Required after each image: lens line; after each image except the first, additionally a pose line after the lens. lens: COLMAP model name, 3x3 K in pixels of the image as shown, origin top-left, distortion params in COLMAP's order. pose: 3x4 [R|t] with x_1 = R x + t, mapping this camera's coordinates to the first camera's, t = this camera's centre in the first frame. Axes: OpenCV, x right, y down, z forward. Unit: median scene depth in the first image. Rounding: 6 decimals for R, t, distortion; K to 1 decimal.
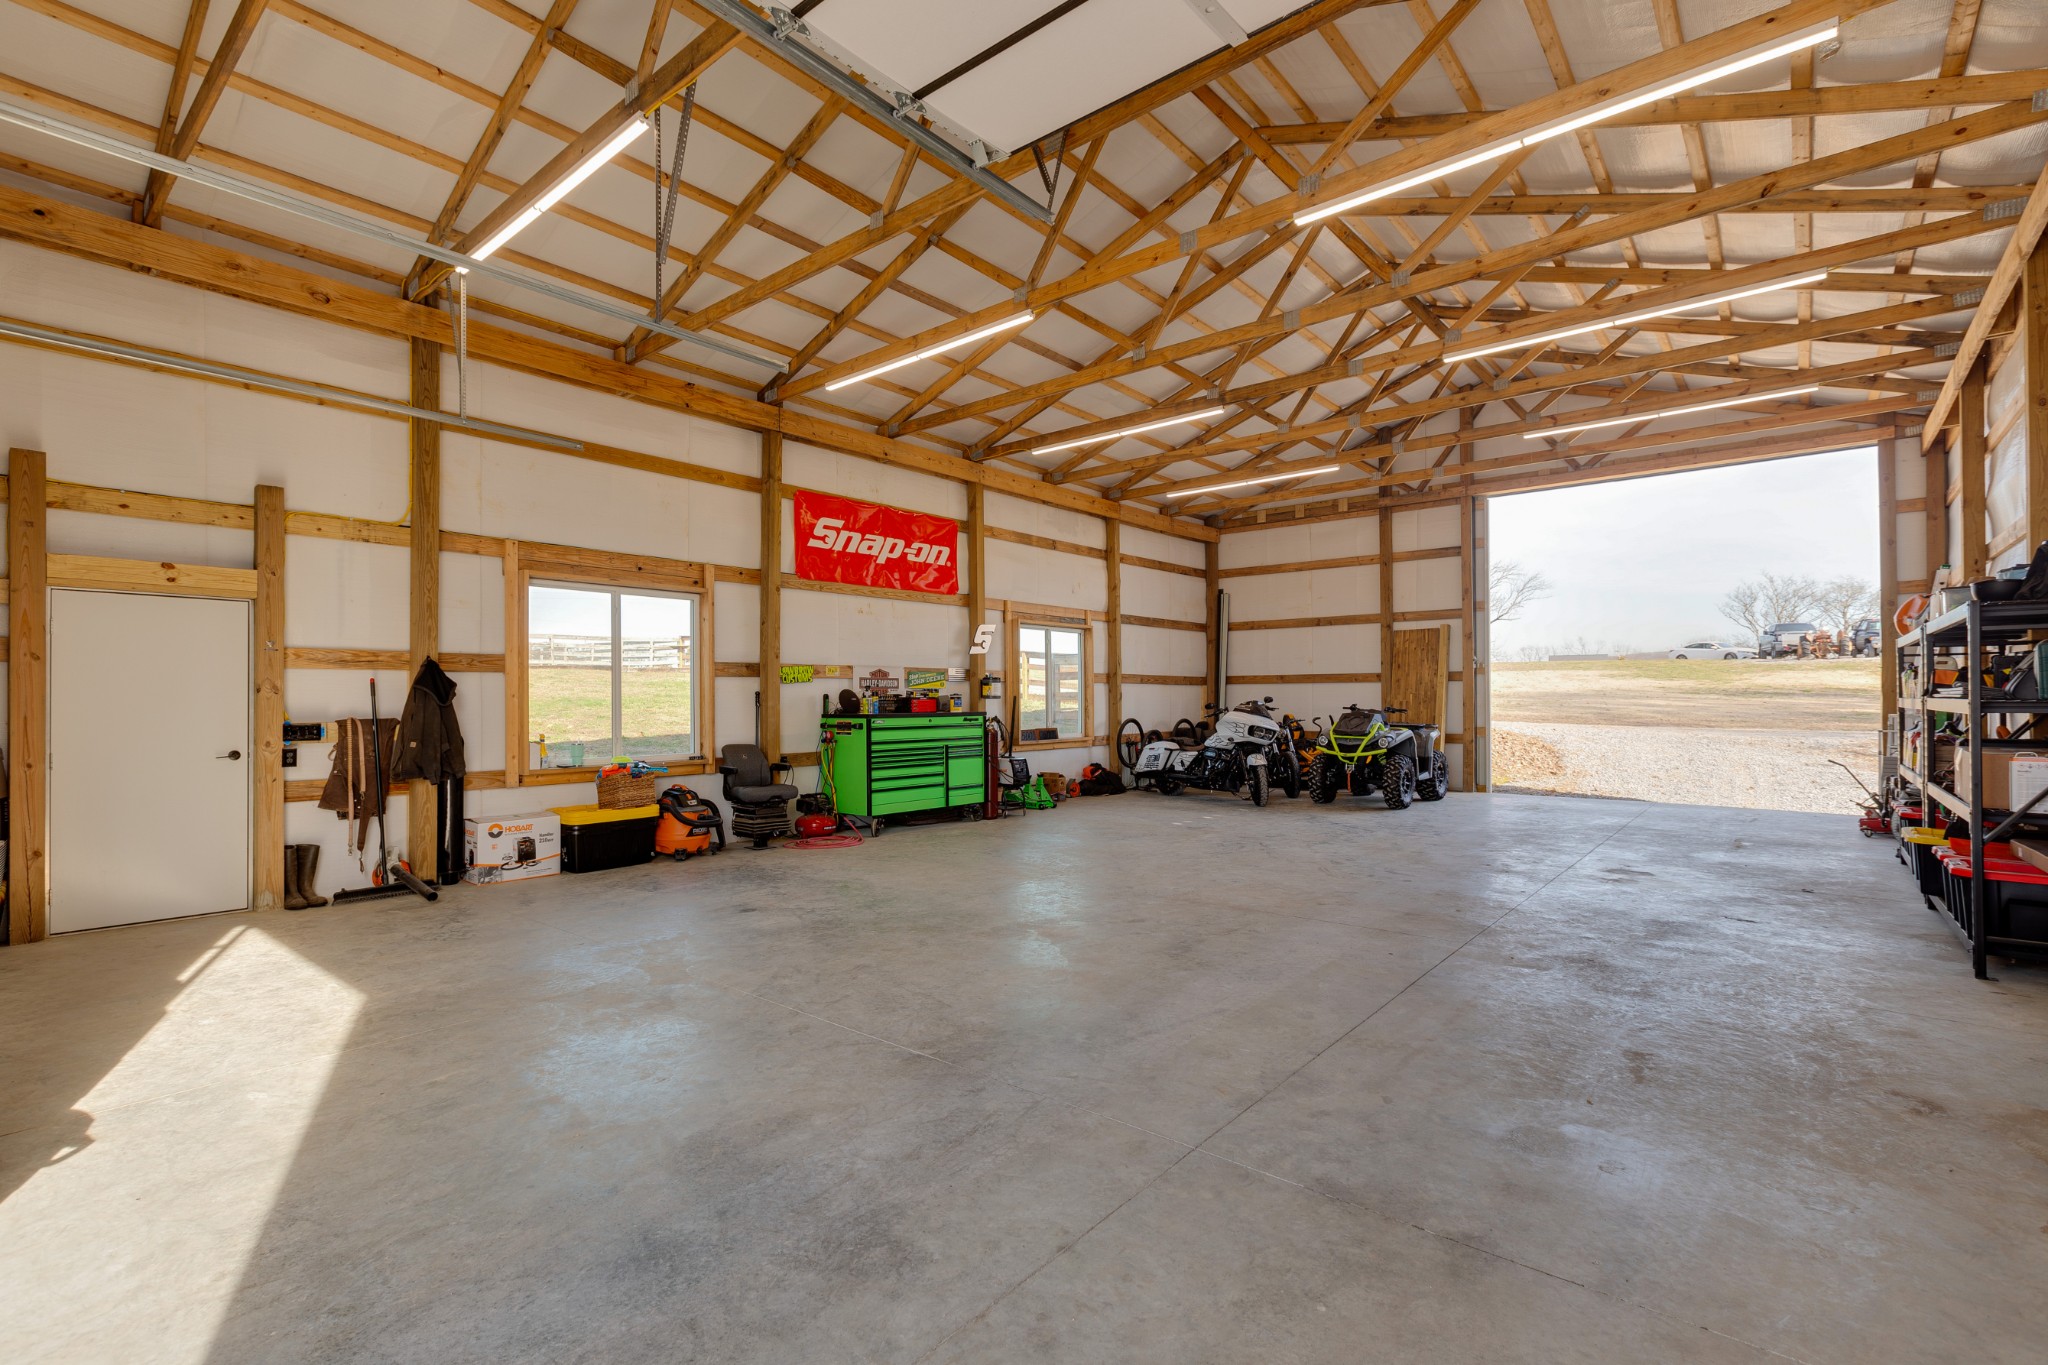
lens RADIAL K [[912.2, 0, 1013.2], [0, 912.2, 667.3], [0, 0, 1]] dist [-0.000271, 0.000098]
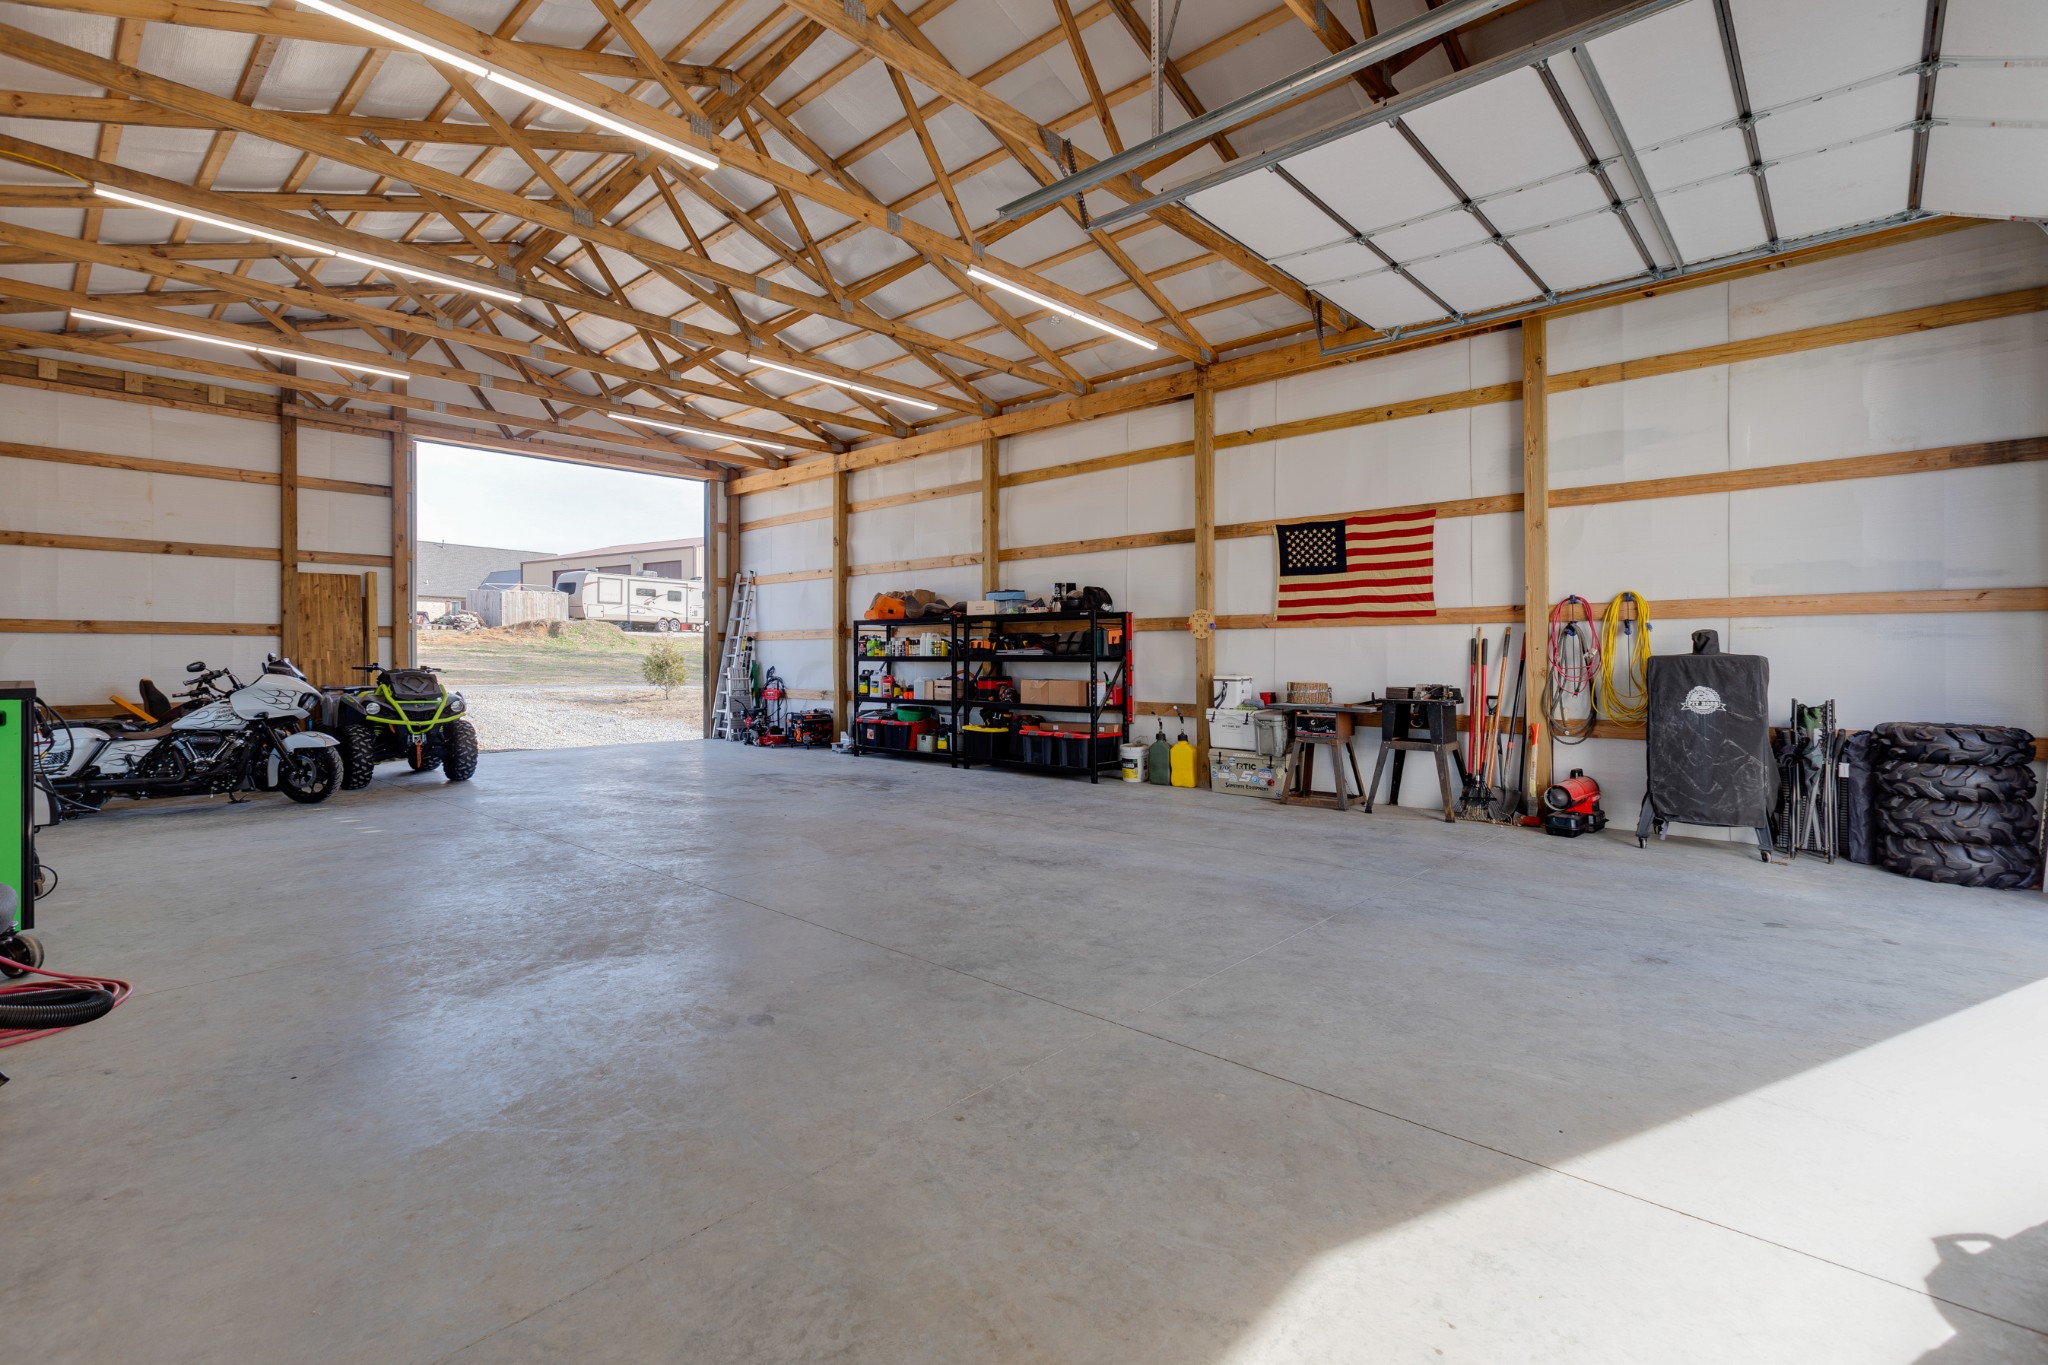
lens RADIAL K [[938.3, 0, 959.2], [0, 938.3, 655.5], [0, 0, 1]] dist [-0.000359, 0.000596]
pose [[0.071300, 0.003269, 0.997450, -0.412556], [-0.034827, 0.999393, -0.000786, 0.015016], [-0.996847, -0.034683, 0.071371, 0.395253]]
